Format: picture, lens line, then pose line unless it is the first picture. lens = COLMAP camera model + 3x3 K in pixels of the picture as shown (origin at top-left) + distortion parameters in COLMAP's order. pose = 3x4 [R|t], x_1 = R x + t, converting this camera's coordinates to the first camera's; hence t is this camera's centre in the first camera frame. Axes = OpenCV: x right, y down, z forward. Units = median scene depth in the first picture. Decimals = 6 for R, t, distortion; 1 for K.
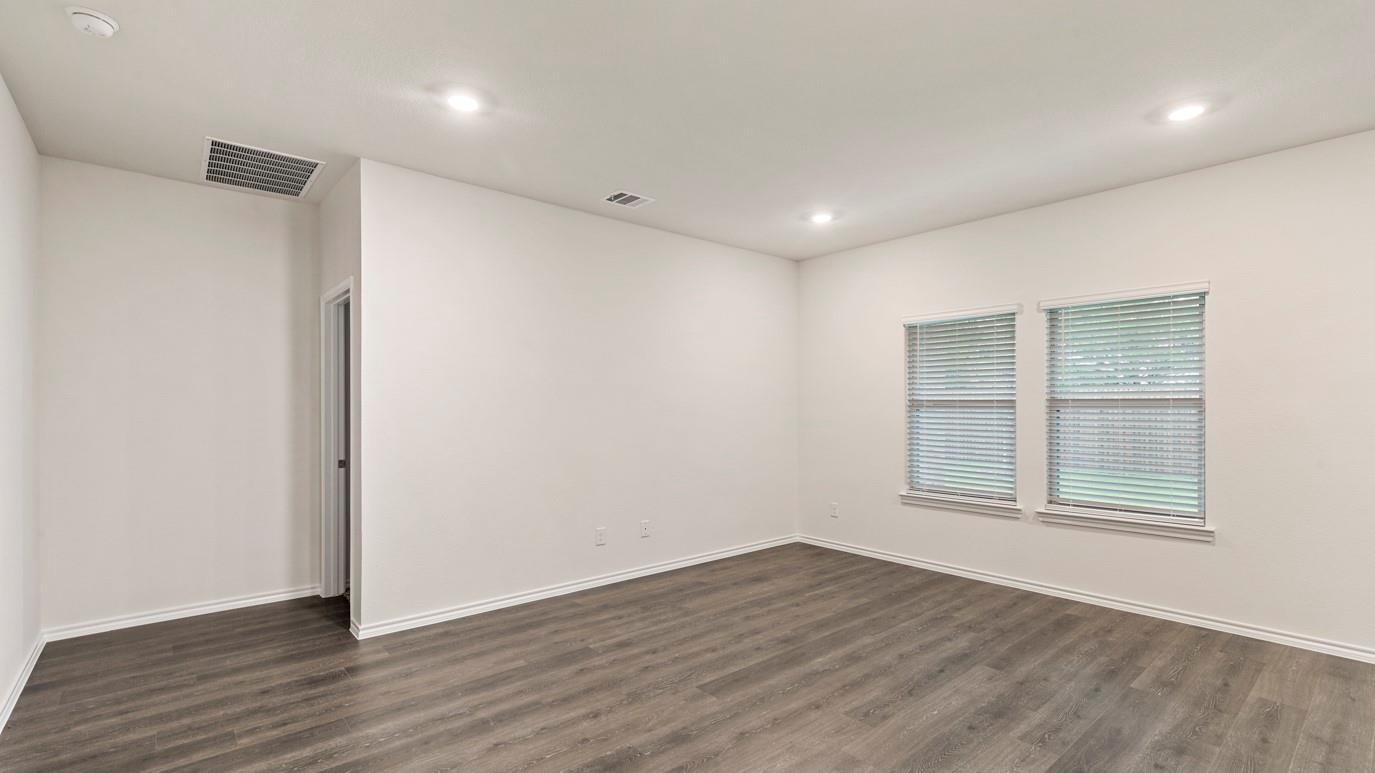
lens RADIAL K [[623.8, 0, 691.8], [0, 623.8, 385.0], [0, 0, 1]] dist [-0.001377, -0.000427]
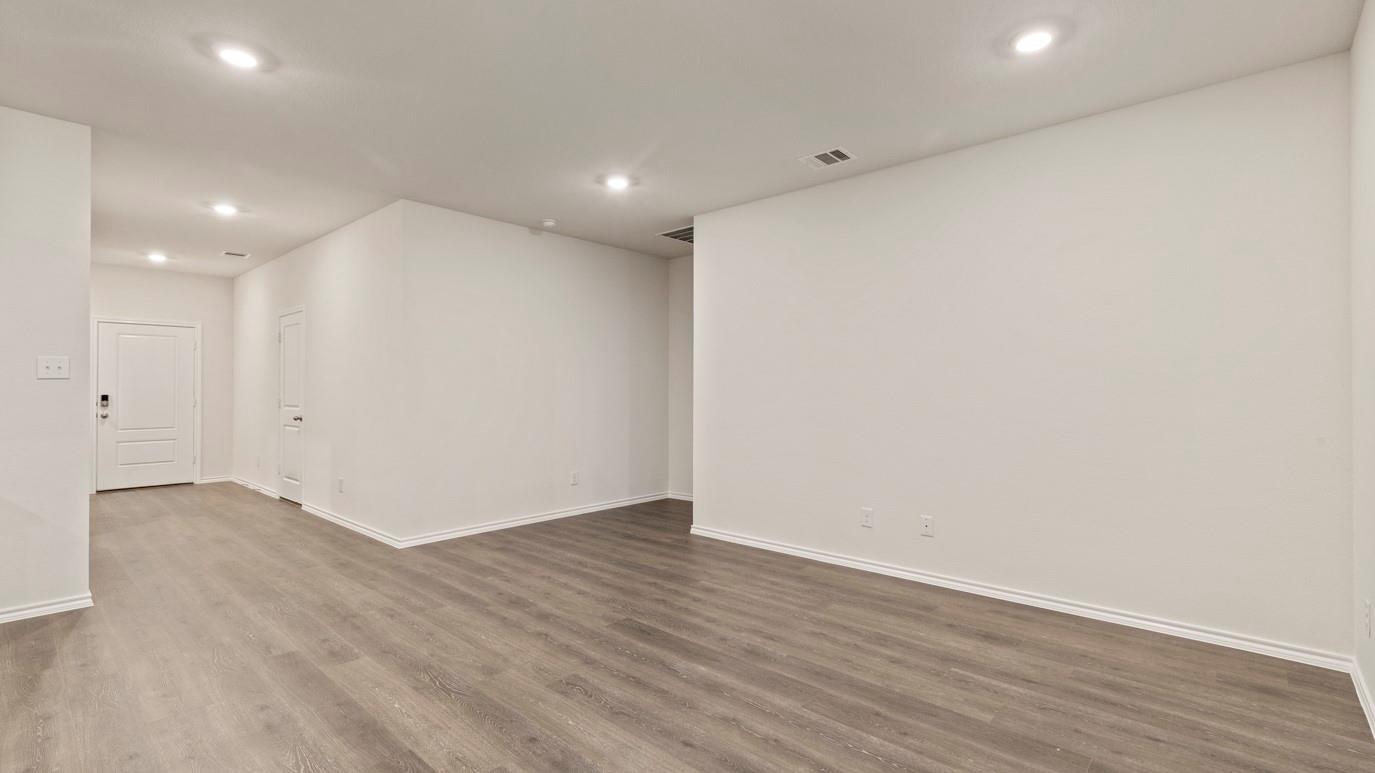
lens RADIAL K [[623.8, 0, 691.8], [0, 623.8, 385.0], [0, 0, 1]] dist [-0.001377, -0.000427]
pose [[0.122385, -0.002608, -0.992479, 0.951200], [0.029234, 0.999572, 0.000978, 0.043154], [0.992052, -0.029134, 0.122409, 0.800475]]
